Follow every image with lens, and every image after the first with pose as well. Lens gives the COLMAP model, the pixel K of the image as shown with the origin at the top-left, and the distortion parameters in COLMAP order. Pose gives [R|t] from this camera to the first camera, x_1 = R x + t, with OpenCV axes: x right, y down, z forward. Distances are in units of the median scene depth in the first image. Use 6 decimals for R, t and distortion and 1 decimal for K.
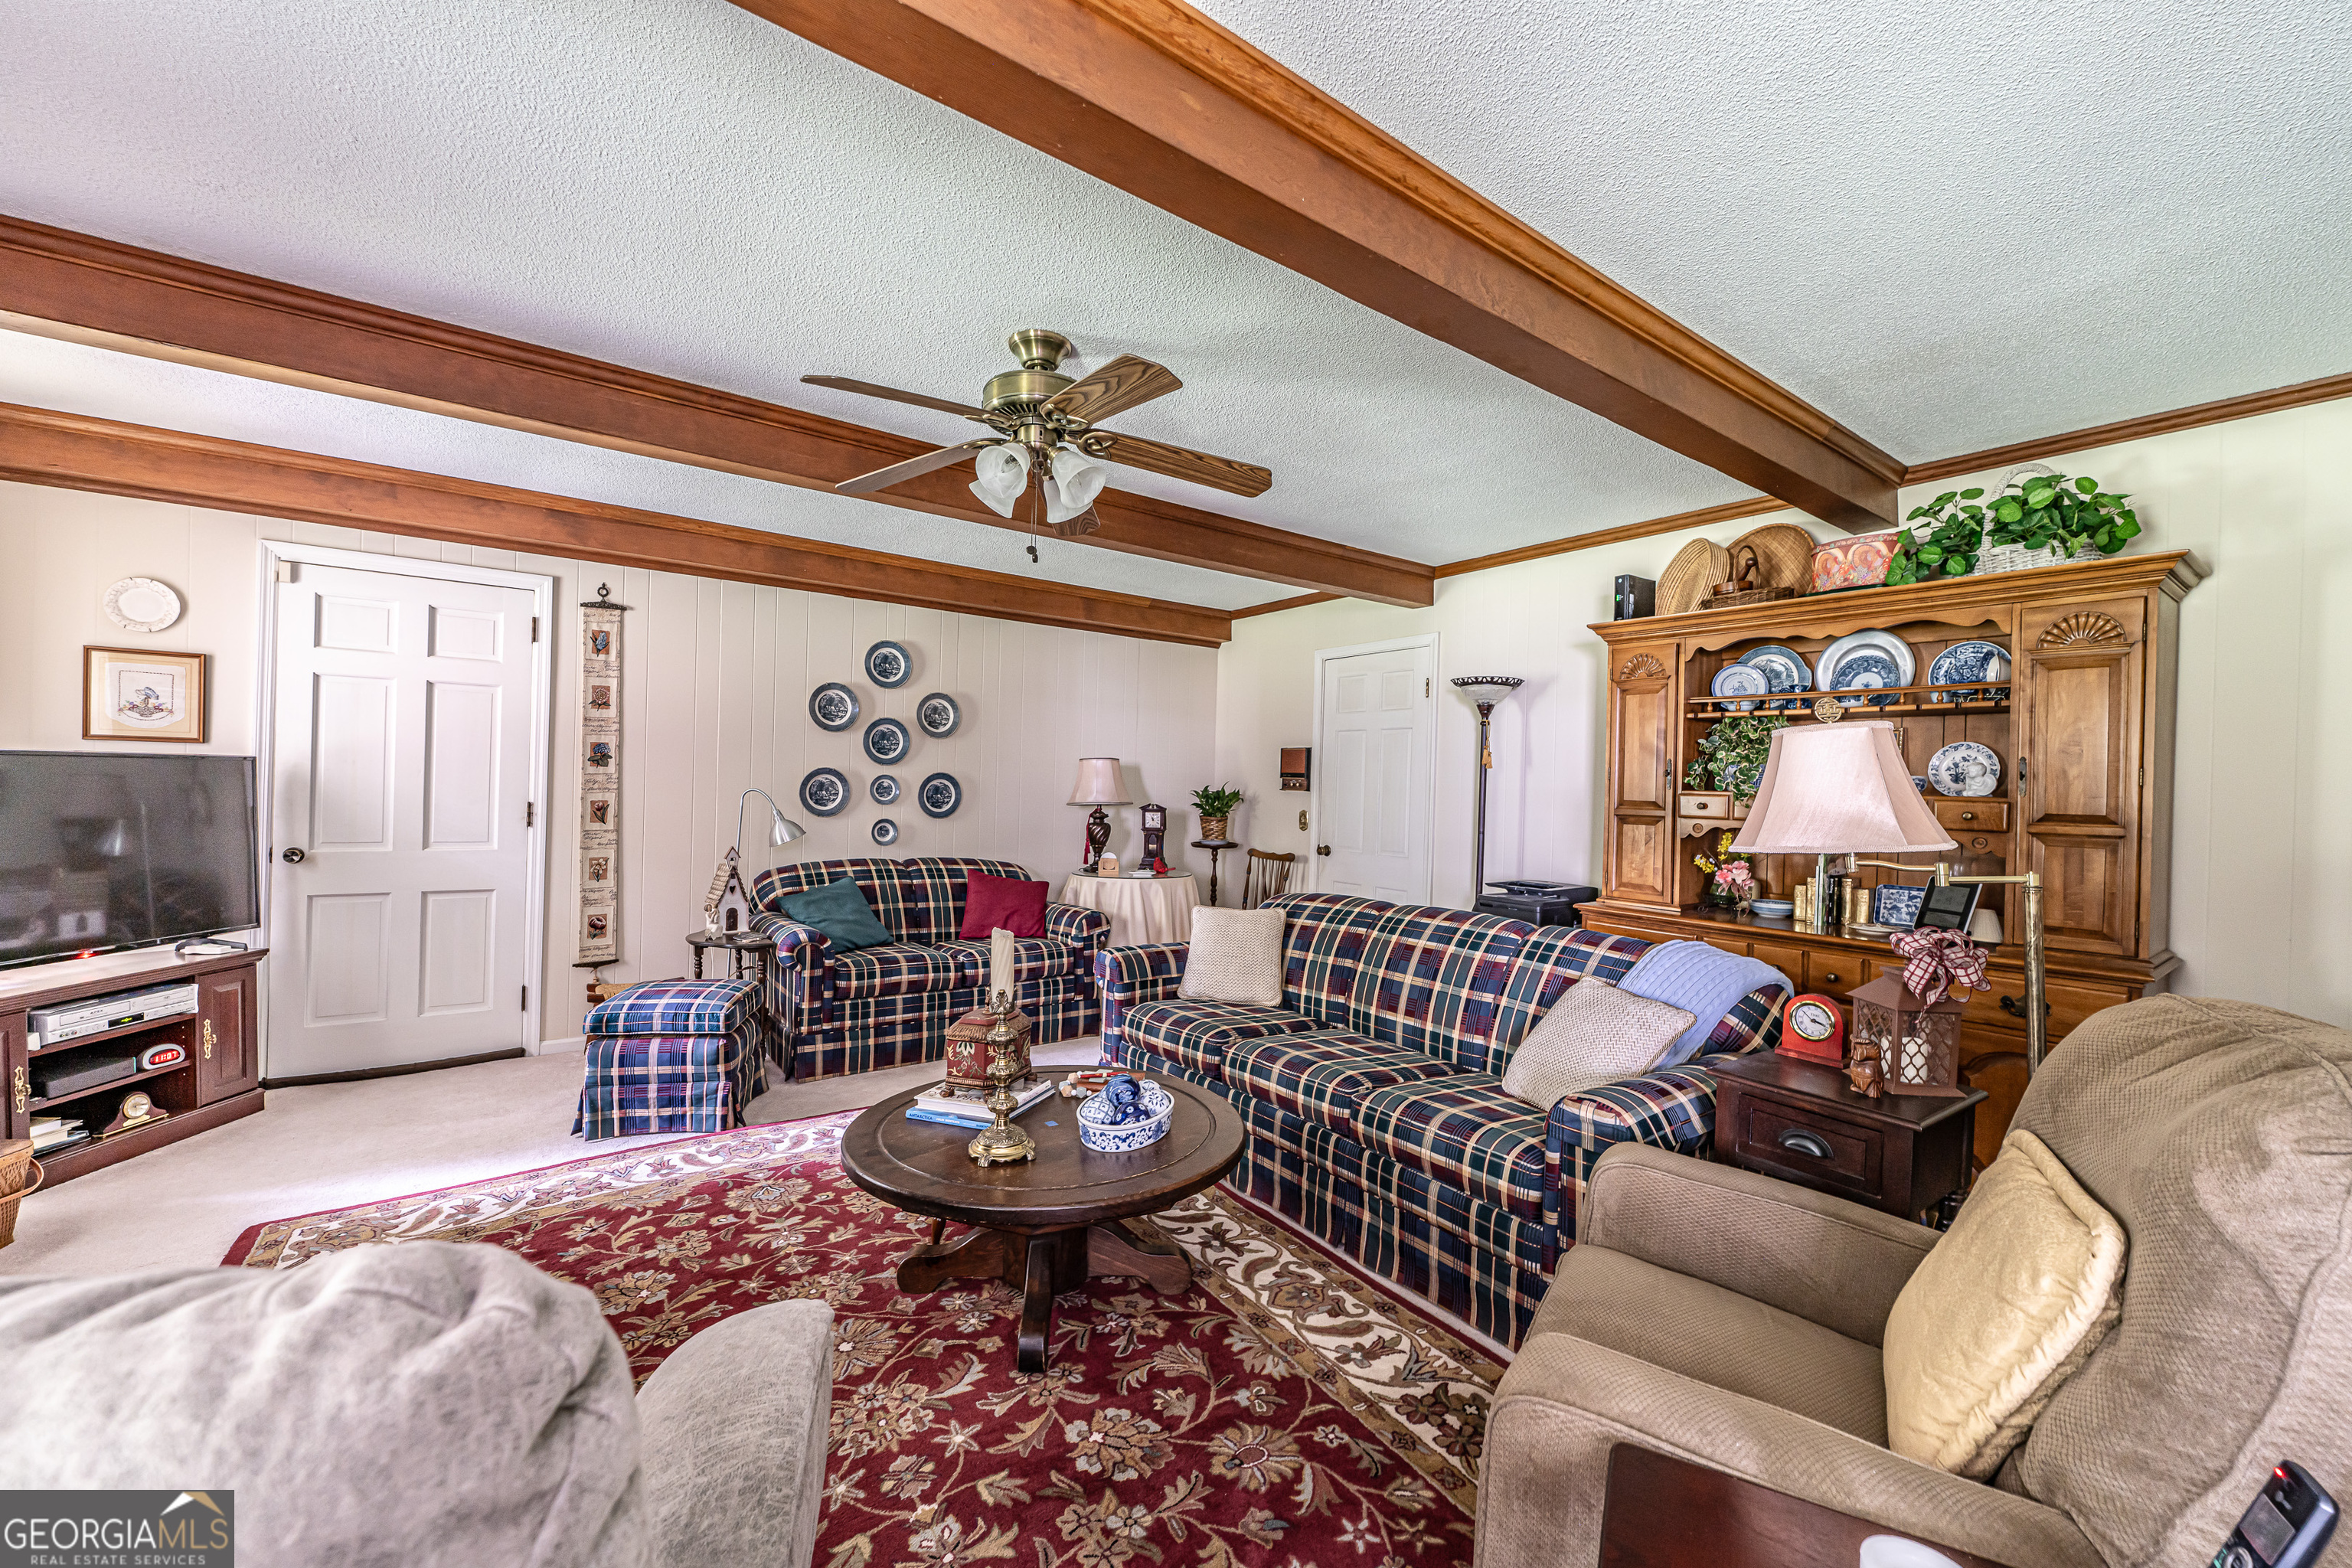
lens RADIAL K [[944.0, 0, 1168.5], [0, 944.0, 783.9], [0, 0, 1]] dist [0.001597, 0.000158]
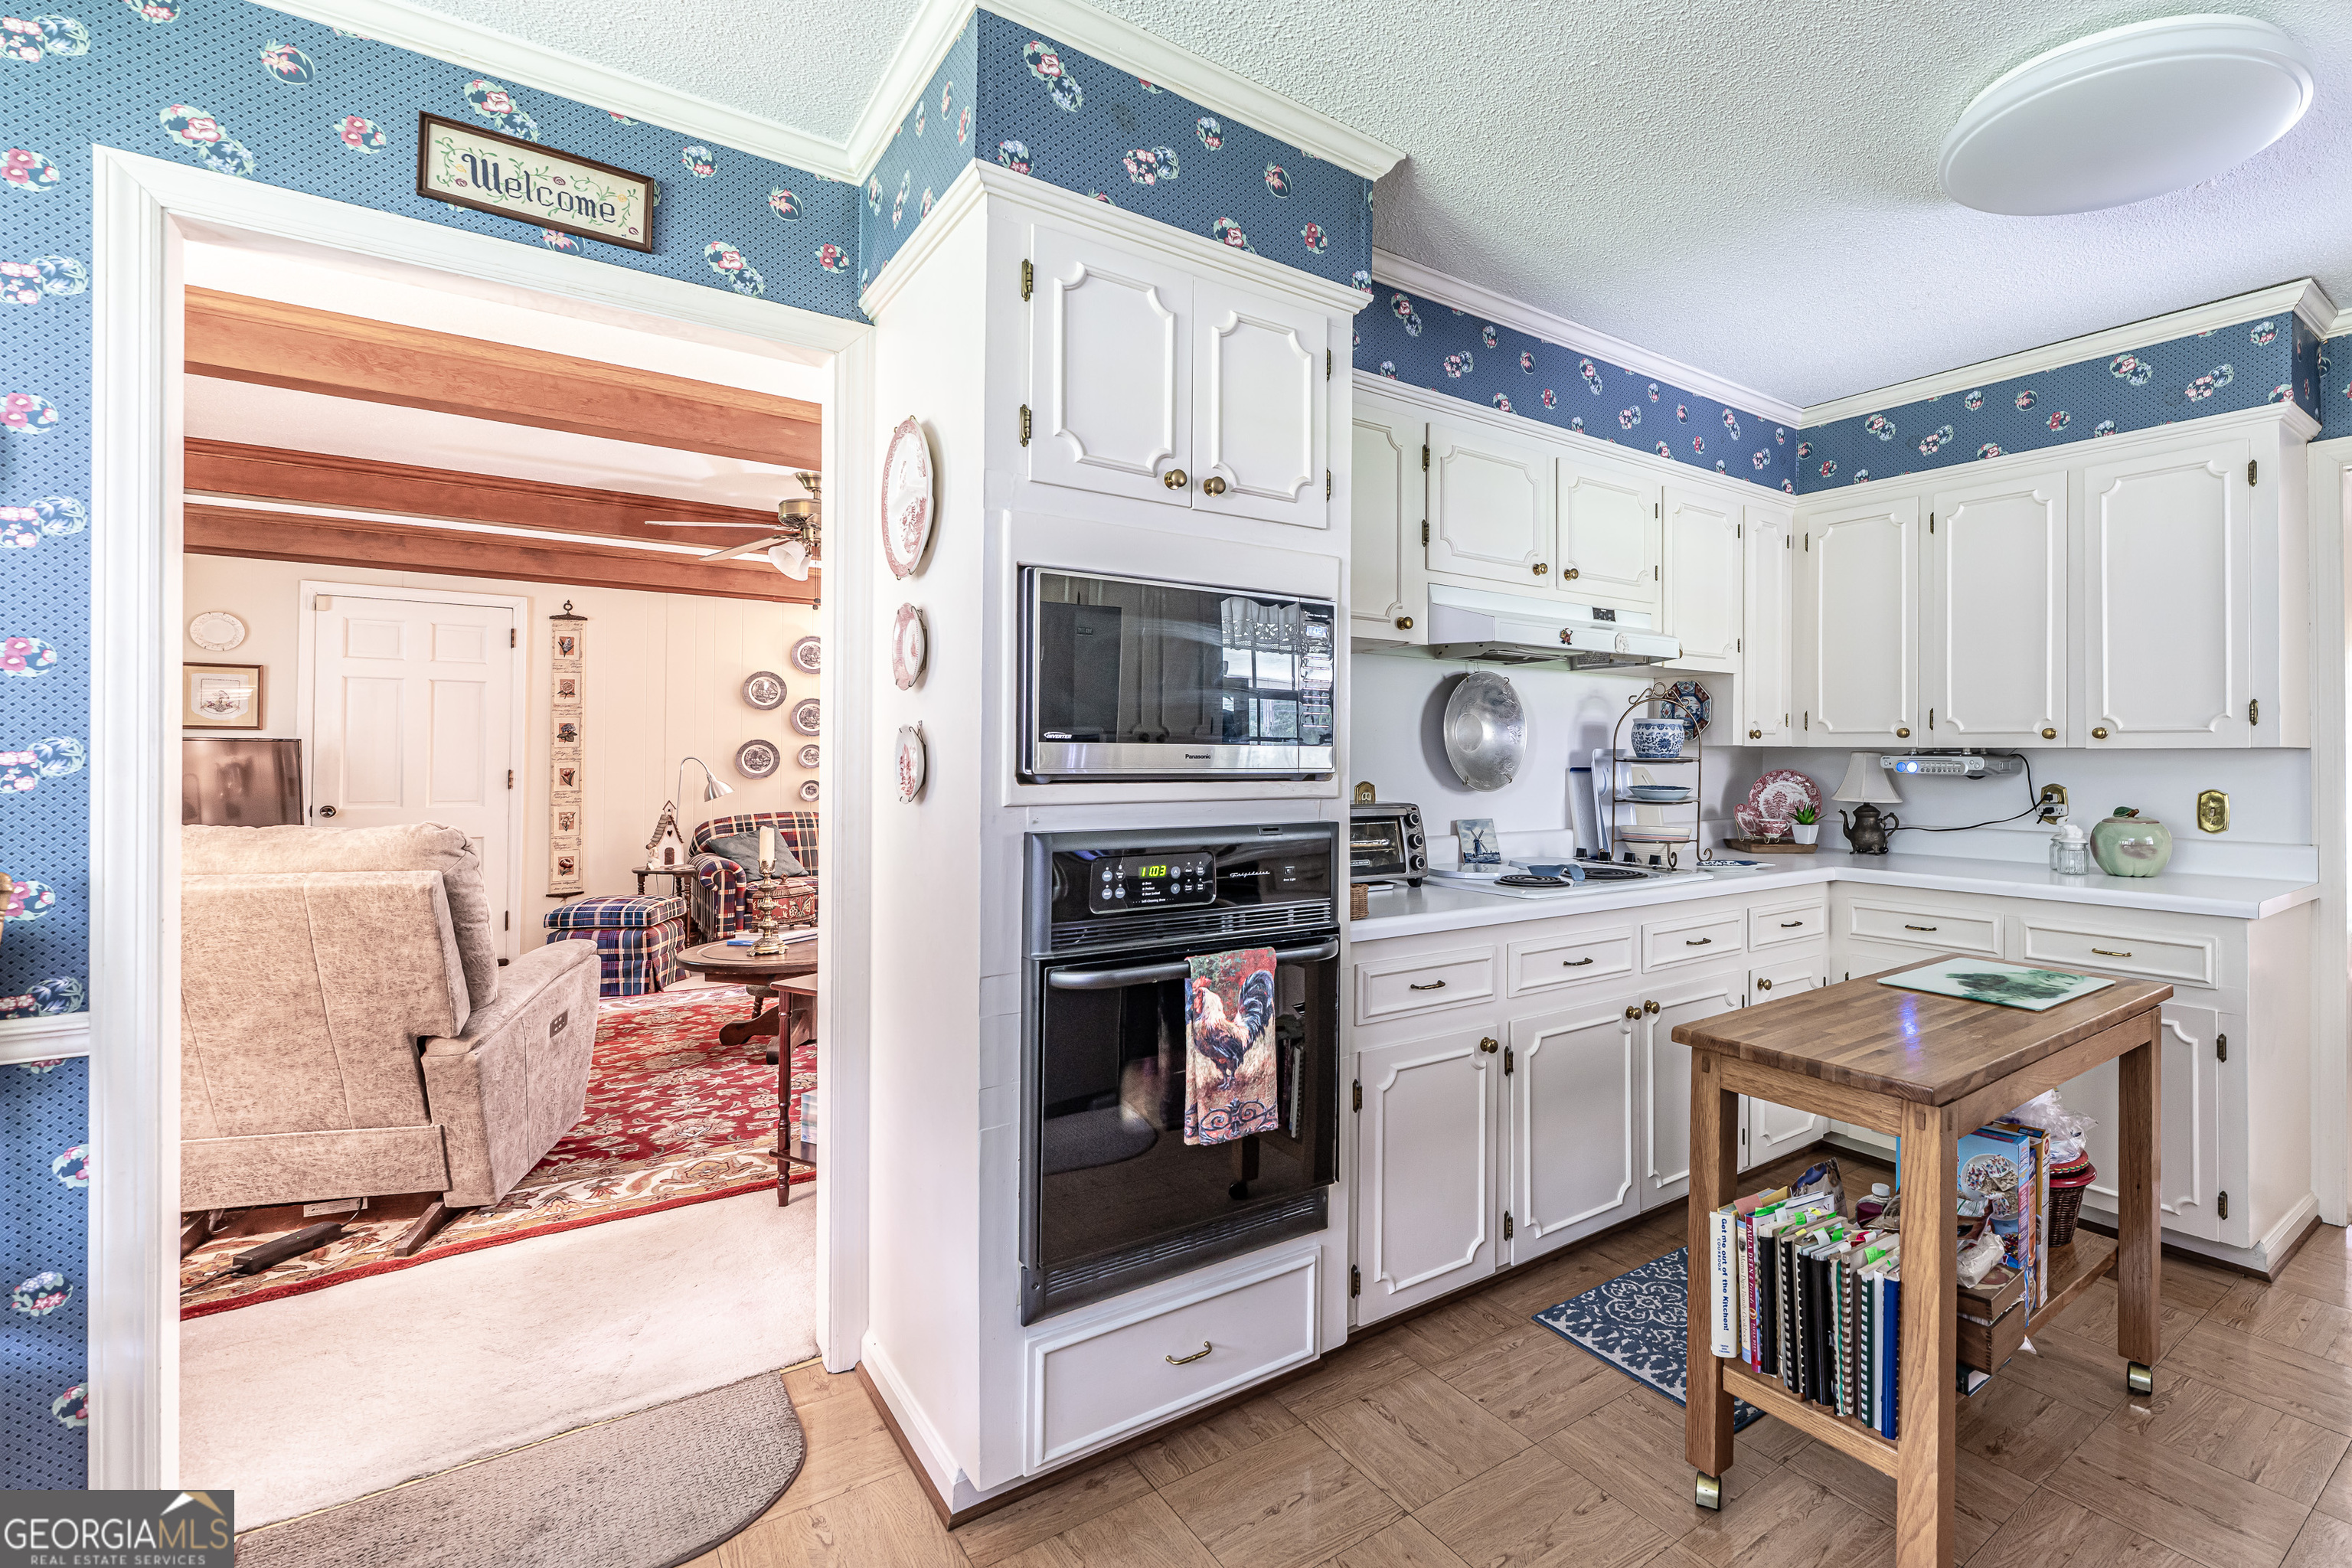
lens RADIAL K [[1105.2, 0, 1367.9], [0, 1105.2, 741.3], [0, 0, 1]] dist [-0.000100, -0.000435]
pose [[0.998902, -0.018515, 0.043024, 0.525423], [0.018867, 0.999792, -0.007785, 0.016141], [-0.042871, 0.008588, 0.999044, -0.684301]]
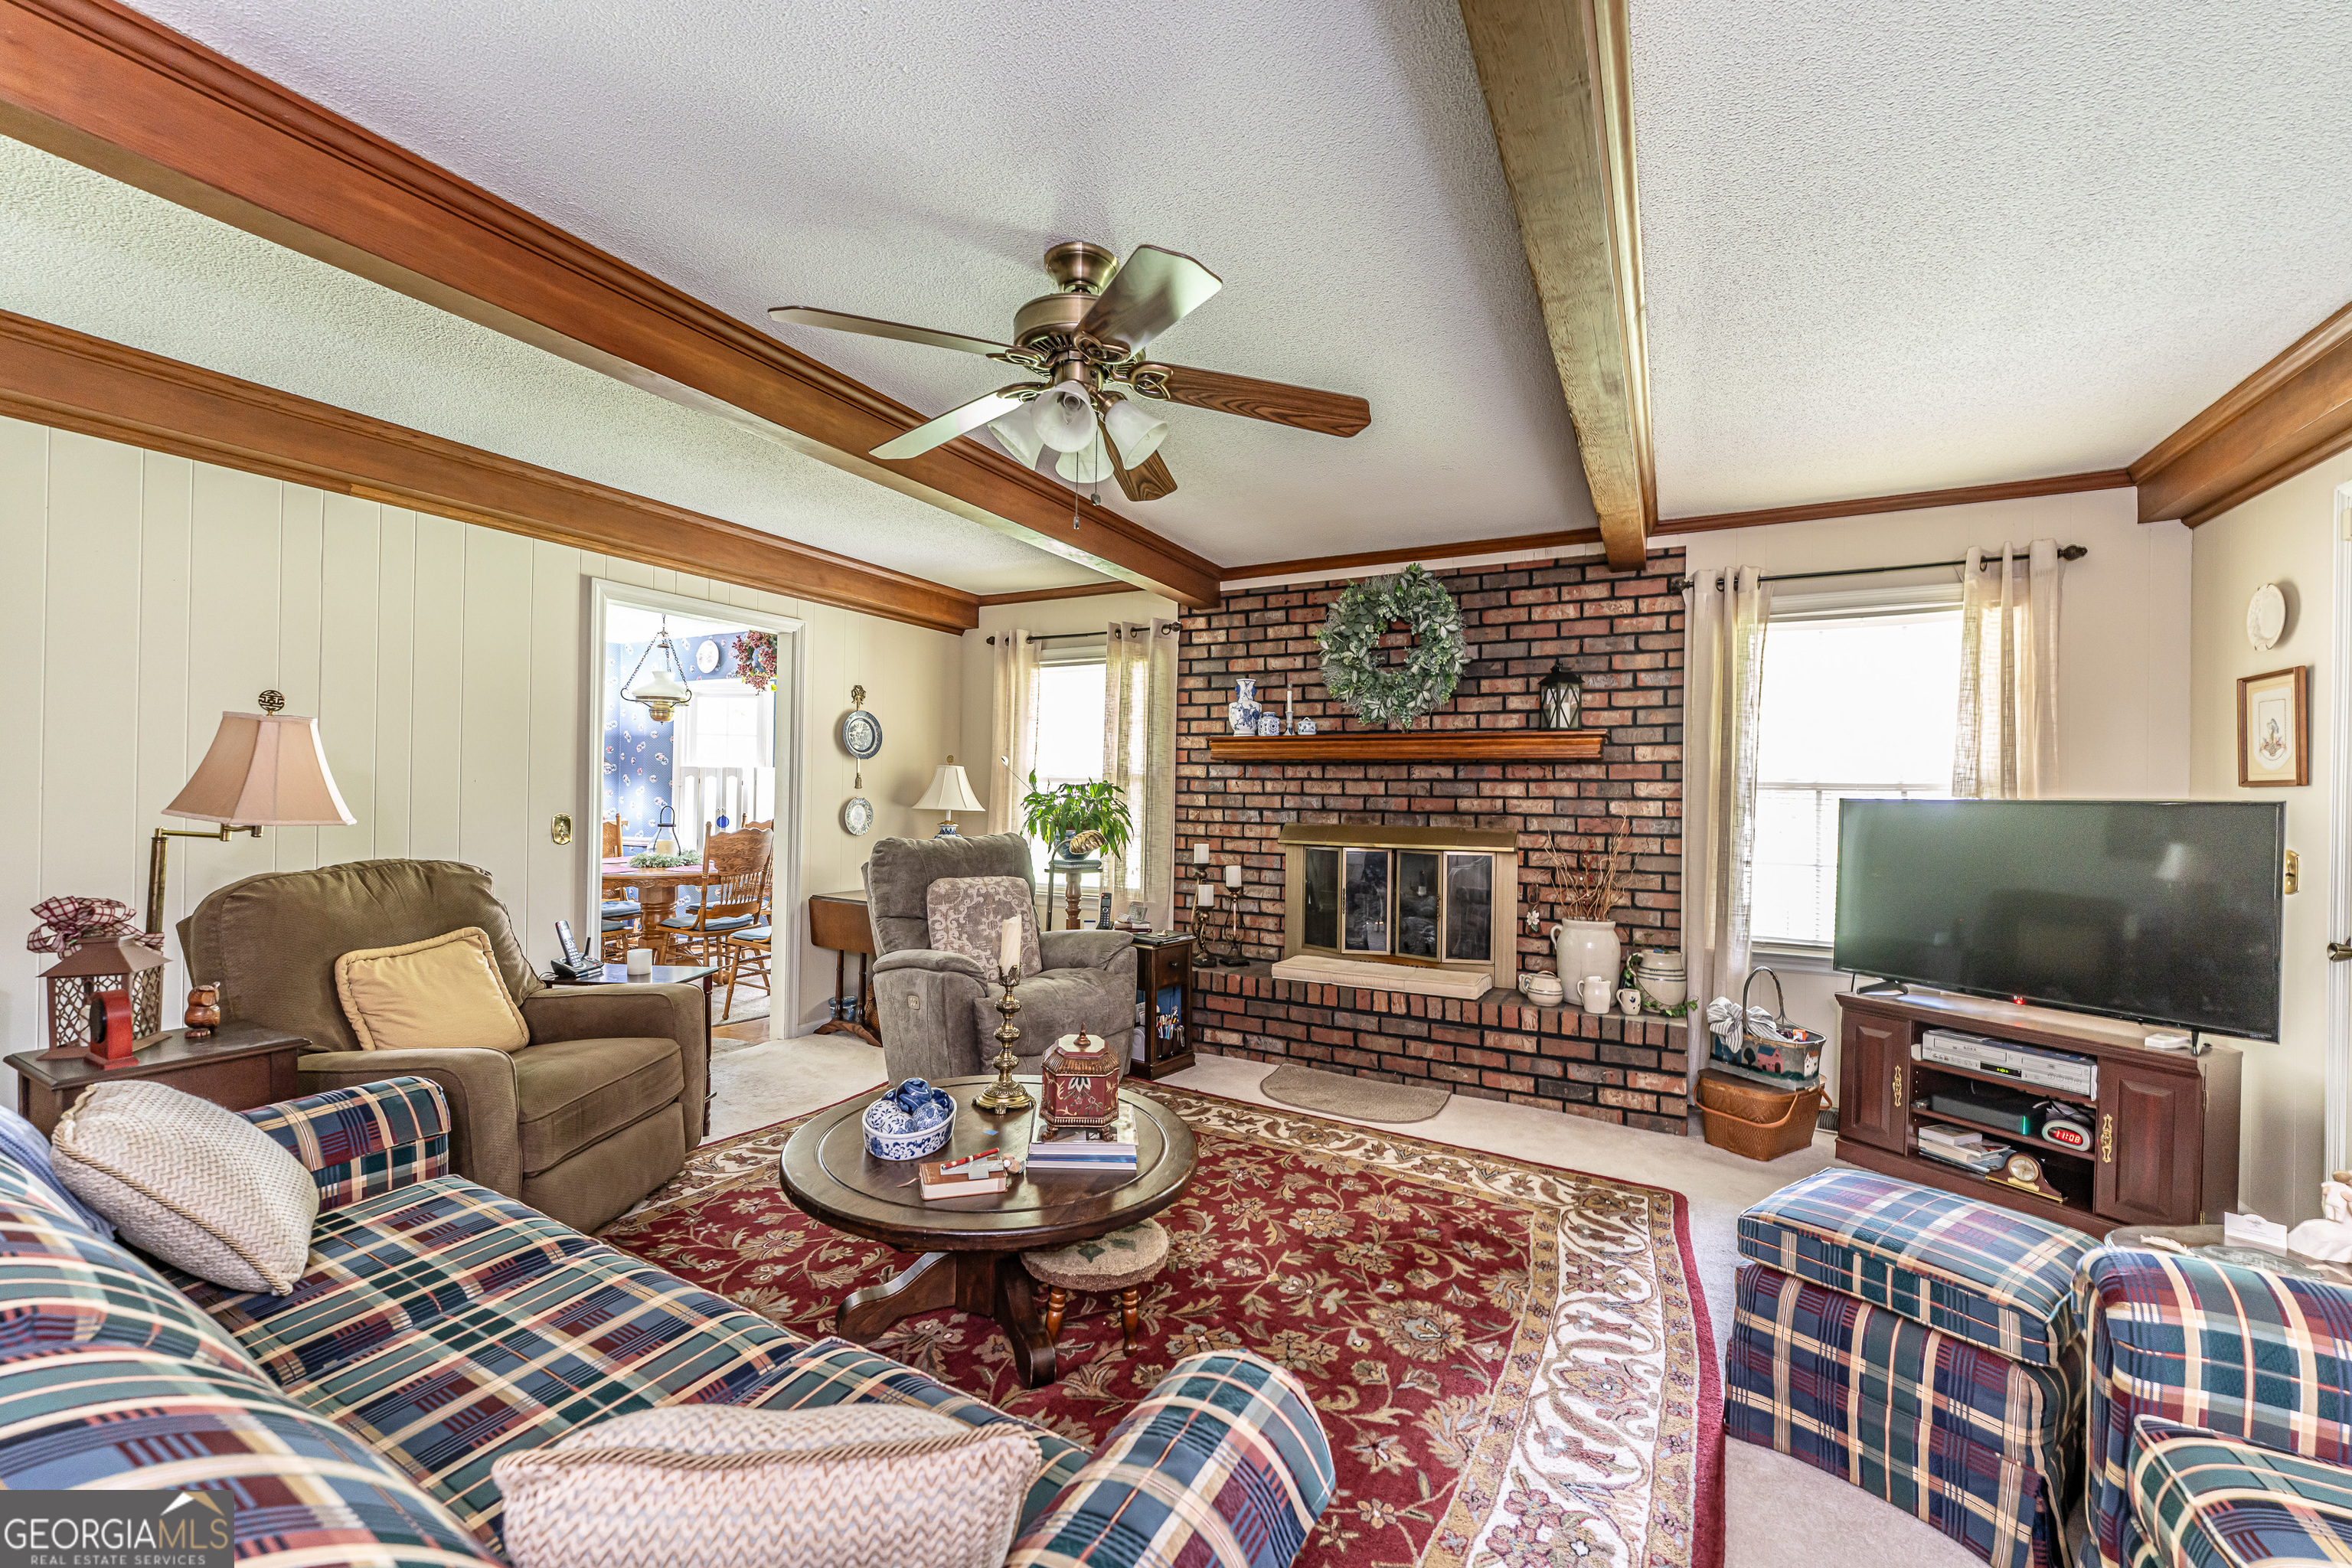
lens RADIAL K [[944.0, 0, 1168.5], [0, 944.0, 783.9], [0, 0, 1]] dist [0.001597, 0.000158]
pose [[-0.902329, -0.042786, -0.428919, 0.099707], [-0.035761, 0.999062, -0.024428, 0.006312], [0.429562, -0.006704, -0.903013, 1.316411]]
